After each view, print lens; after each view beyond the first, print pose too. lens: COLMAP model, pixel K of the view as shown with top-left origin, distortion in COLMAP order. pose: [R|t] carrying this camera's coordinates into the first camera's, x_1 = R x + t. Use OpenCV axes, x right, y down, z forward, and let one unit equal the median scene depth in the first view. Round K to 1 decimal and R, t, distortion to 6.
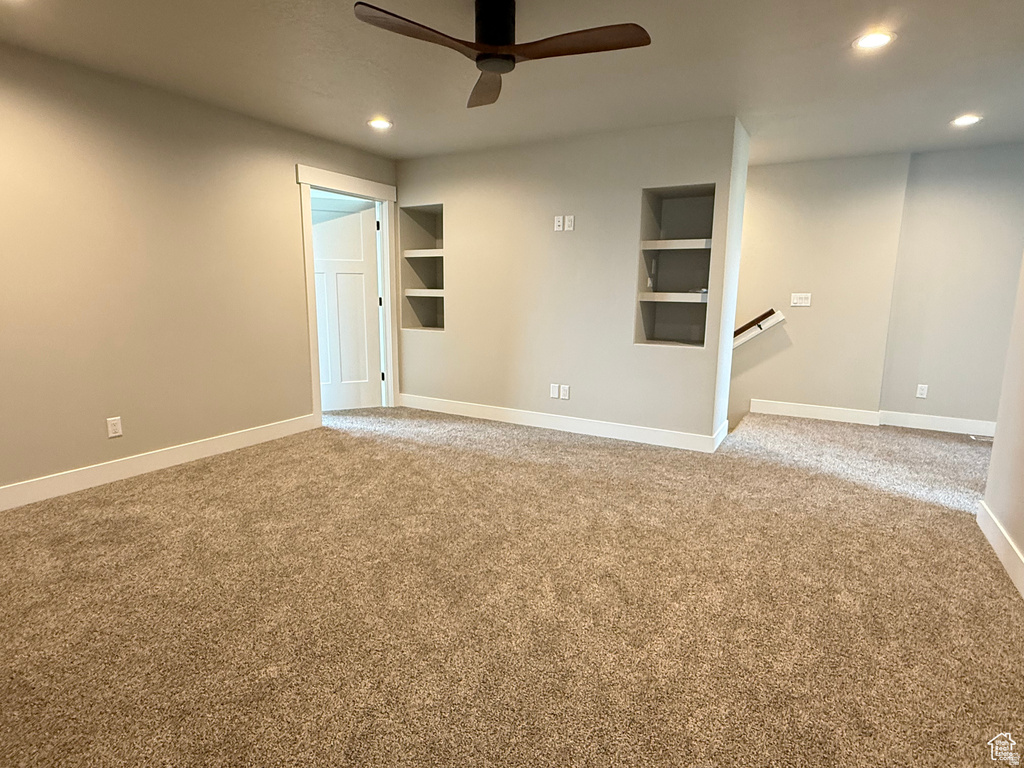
lens RADIAL K [[555.0, 0, 511.5], [0, 555.0, 385.2], [0, 0, 1]] dist [-0.010194, -0.000442]
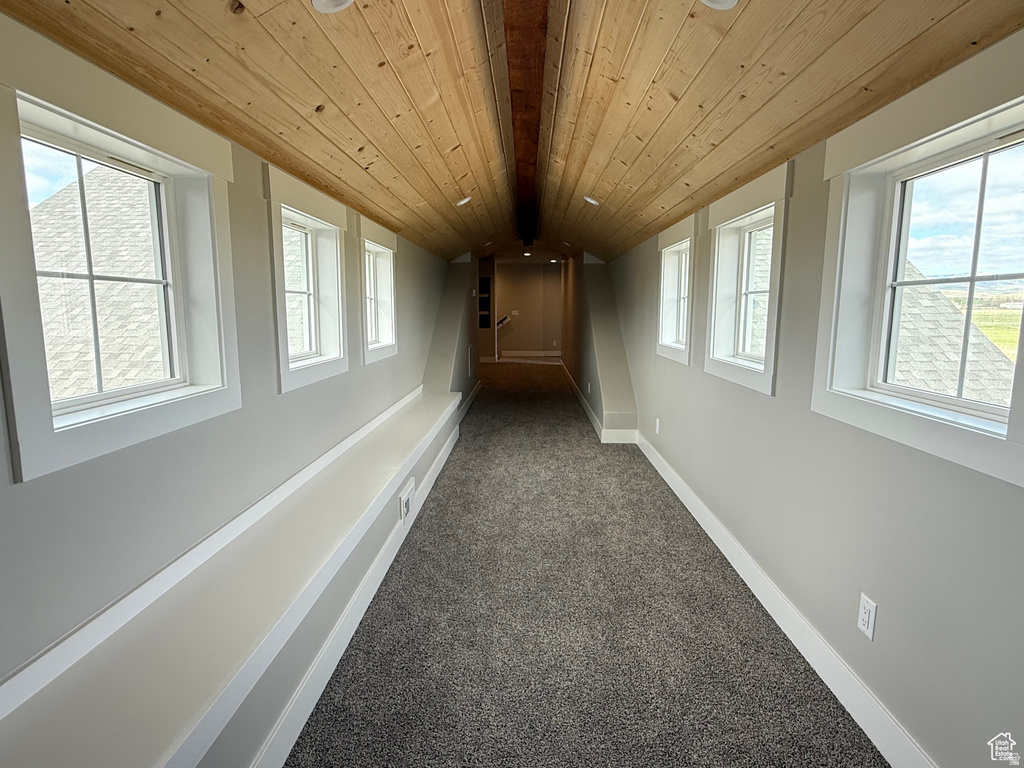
lens RADIAL K [[555.0, 0, 511.9], [0, 555.0, 383.5], [0, 0, 1]] dist [-0.010194, -0.000442]
pose [[0.877409, -0.076305, 0.473637, -0.973412], [0.092604, 0.995641, -0.011145, 0.264443], [-0.470721, 0.053639, 0.880650, -1.658404]]
